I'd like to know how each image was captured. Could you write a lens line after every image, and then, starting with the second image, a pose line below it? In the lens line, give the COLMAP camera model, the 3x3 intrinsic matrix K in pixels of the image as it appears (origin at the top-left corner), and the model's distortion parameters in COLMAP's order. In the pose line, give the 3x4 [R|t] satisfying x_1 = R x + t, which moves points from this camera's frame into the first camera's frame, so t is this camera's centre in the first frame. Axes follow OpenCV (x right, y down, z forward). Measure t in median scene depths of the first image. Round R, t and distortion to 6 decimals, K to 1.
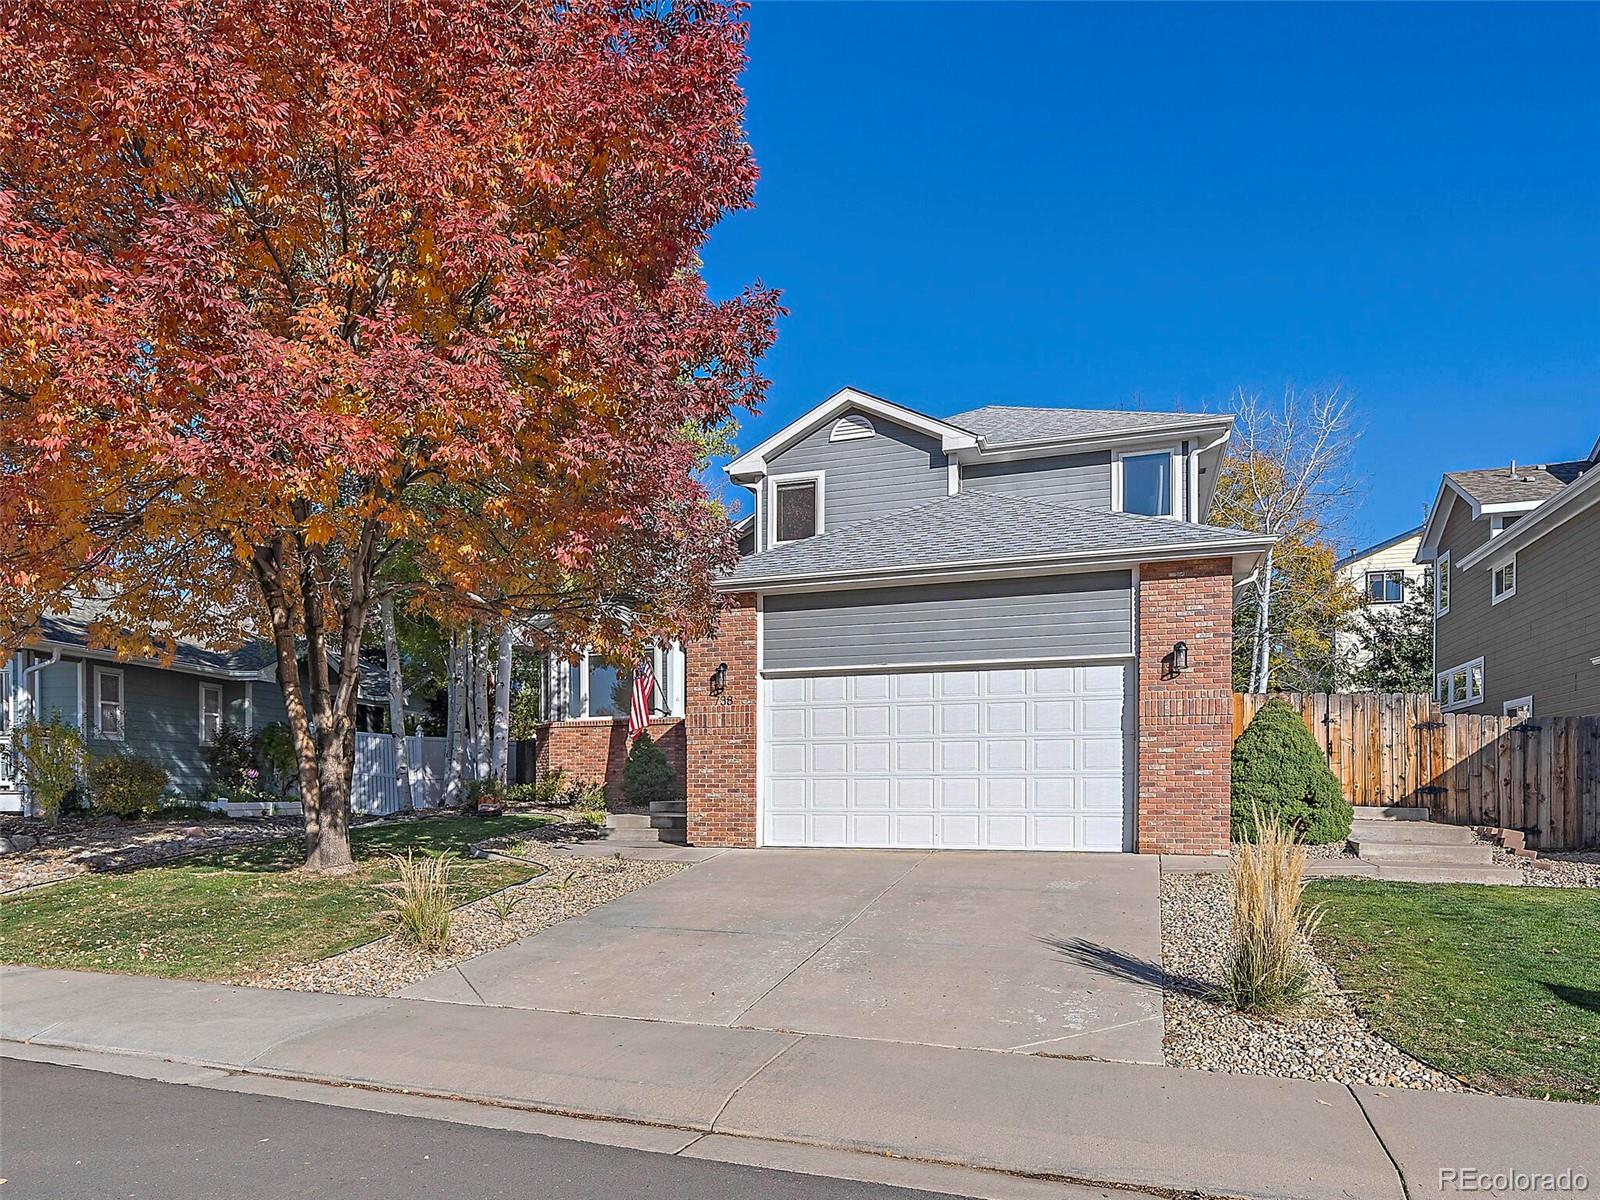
lens RADIAL K [[652.9, 0, 797.1], [0, 652.9, 546.8], [0, 0, 1]] dist [-0.001470, 0.000417]
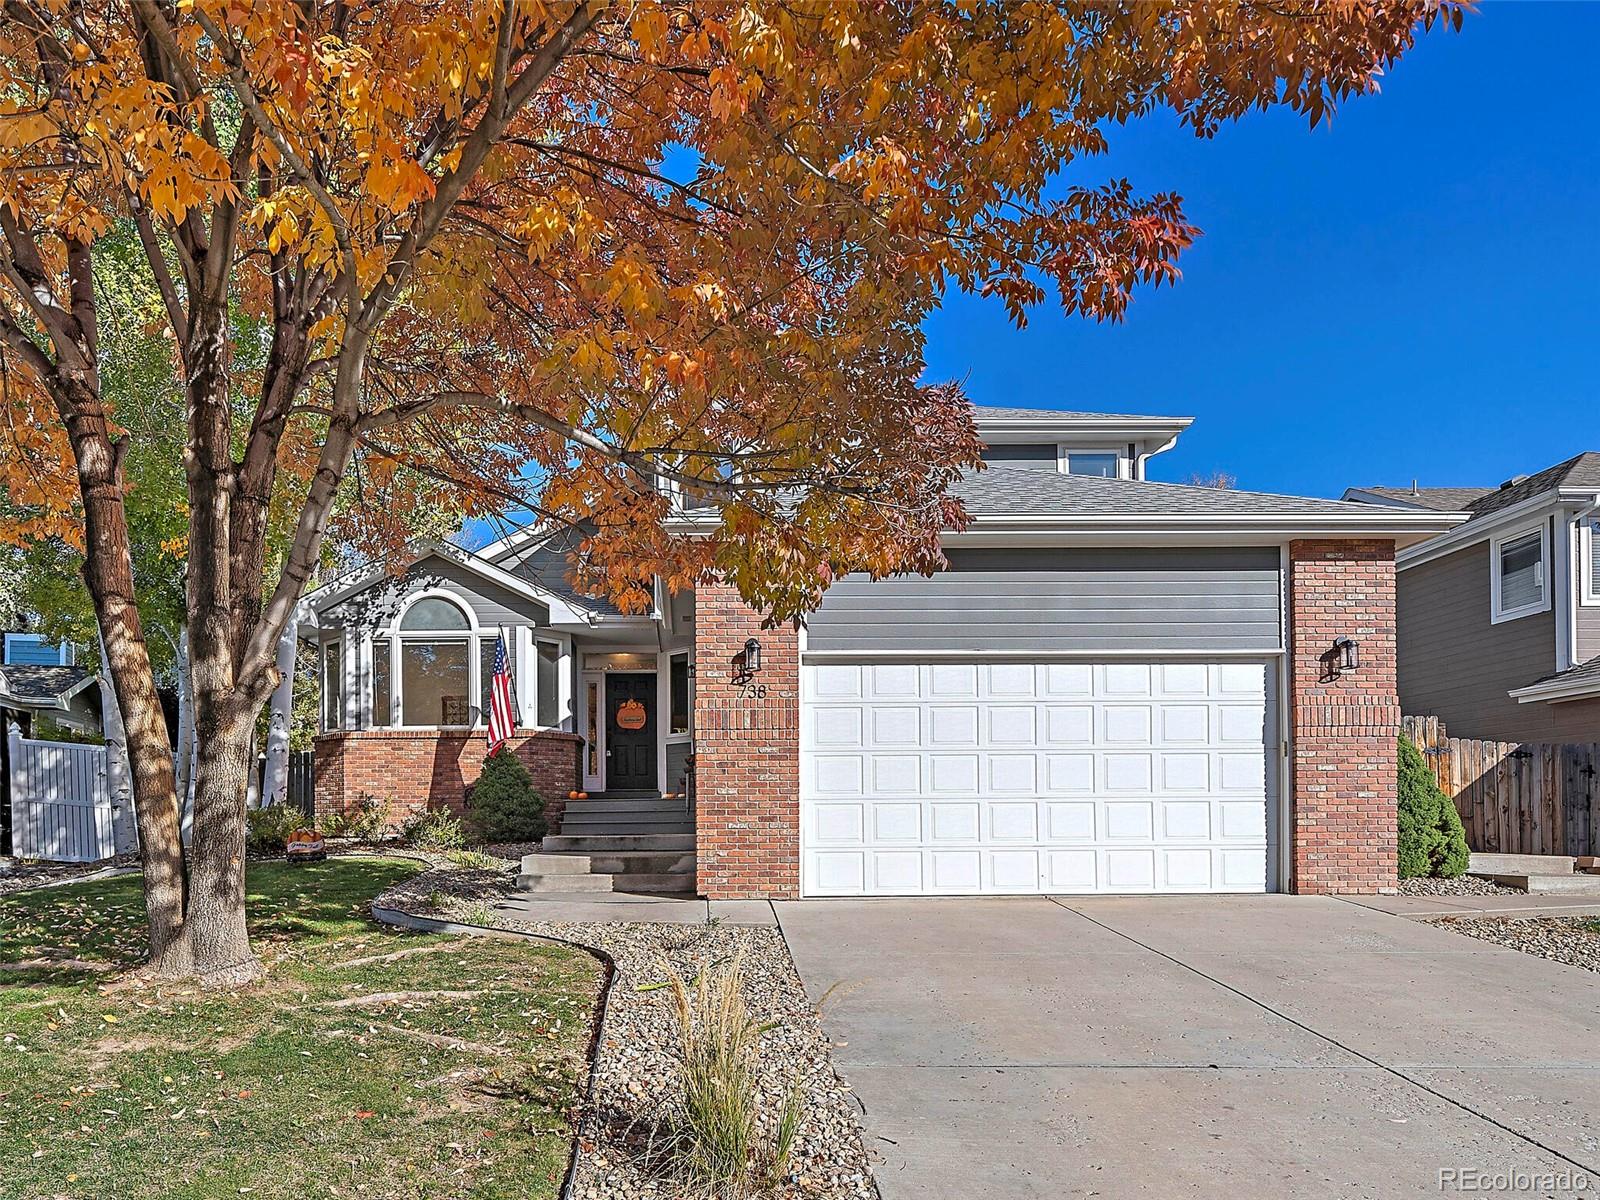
lens RADIAL K [[747.7, 0, 787.8], [0, 747.7, 584.0], [0, 0, 1]] dist [0.000543, -0.000987]
pose [[0.972072, 0.067584, 0.224742, -0.270560], [-0.077984, 0.996241, 0.037718, 0.089787], [-0.221348, -0.054191, 0.973688, 0.227342]]
